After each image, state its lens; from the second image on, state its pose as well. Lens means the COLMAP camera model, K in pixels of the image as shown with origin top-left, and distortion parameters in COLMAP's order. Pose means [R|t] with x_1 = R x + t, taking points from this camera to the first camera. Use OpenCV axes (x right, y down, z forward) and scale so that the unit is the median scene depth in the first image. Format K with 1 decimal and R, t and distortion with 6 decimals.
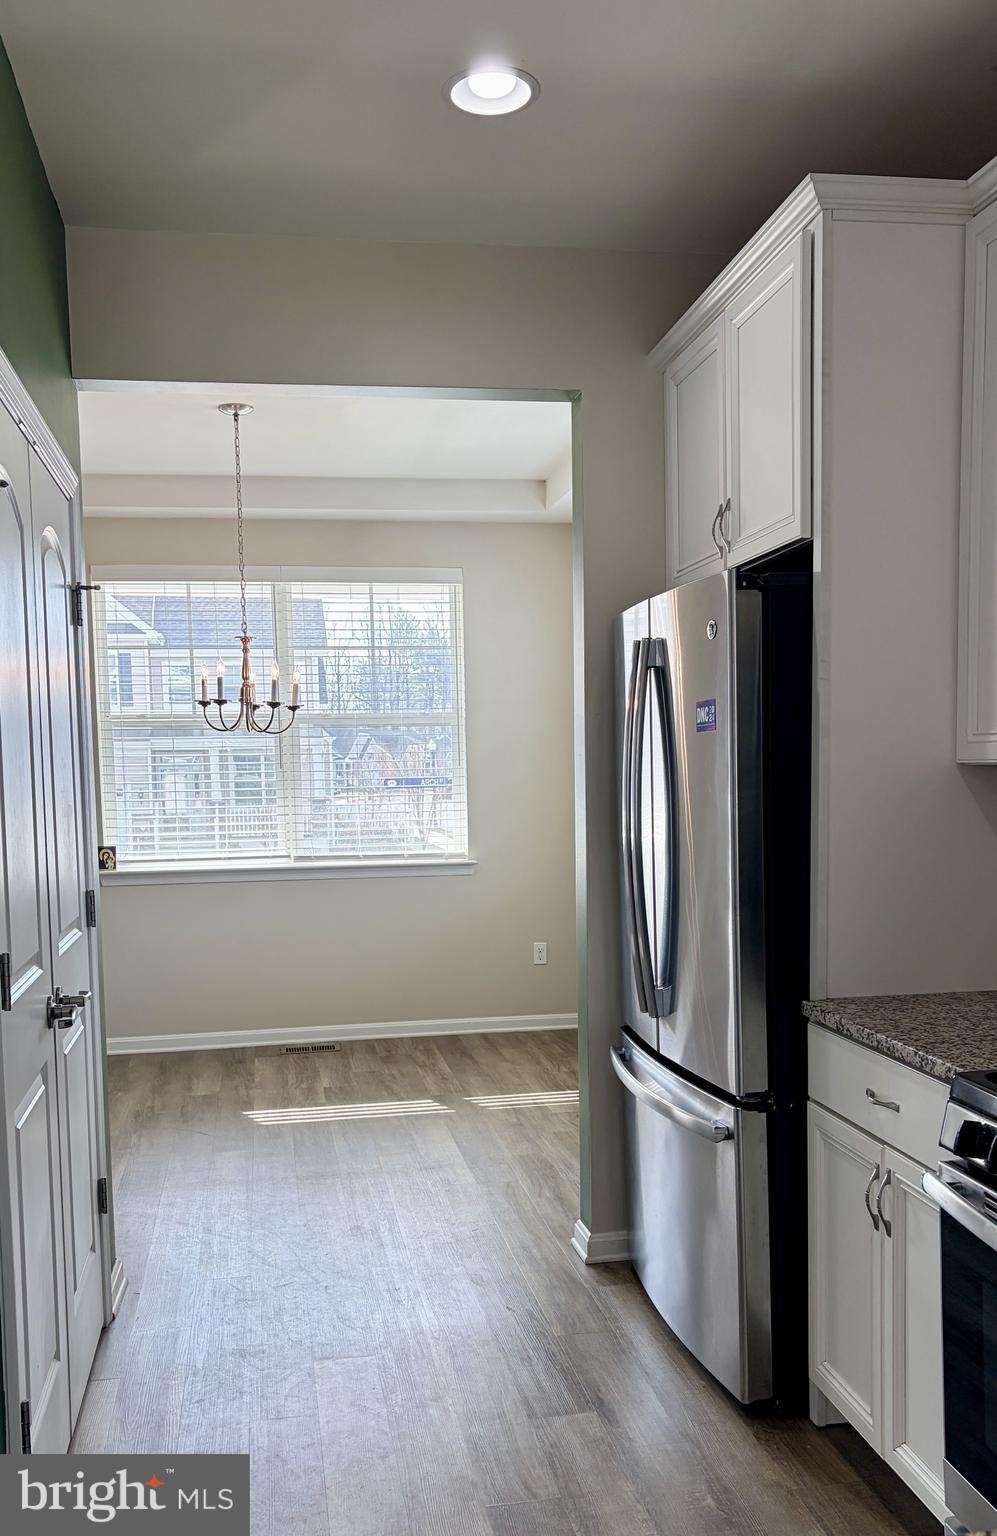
lens RADIAL K [[1474.8, 0, 497.6], [0, 1474.8, 767.4], [0, 0, 1]] dist [-0.003828, 0.000000]
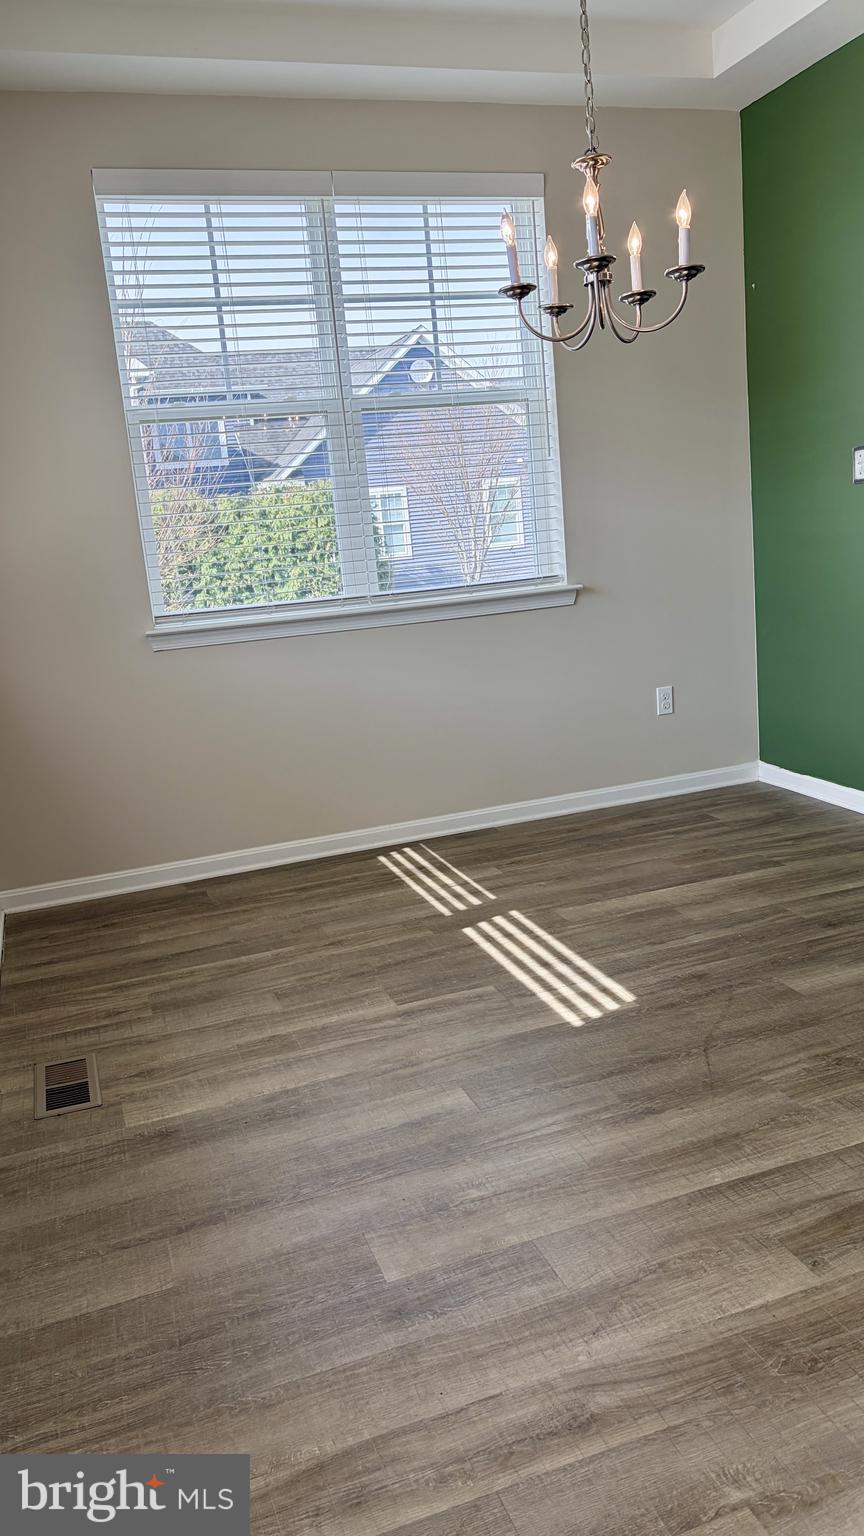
lens RADIAL K [[1110.9, 0, 427.8], [0, 1110.9, 768.0], [0, 0, 1]] dist [-0.001342, -0.000242]
pose [[-0.168665, -0.181296, 0.968857, -0.538741], [0.097433, 0.975059, 0.199419, 0.029230], [-0.980846, 0.128033, -0.146794, 1.023075]]
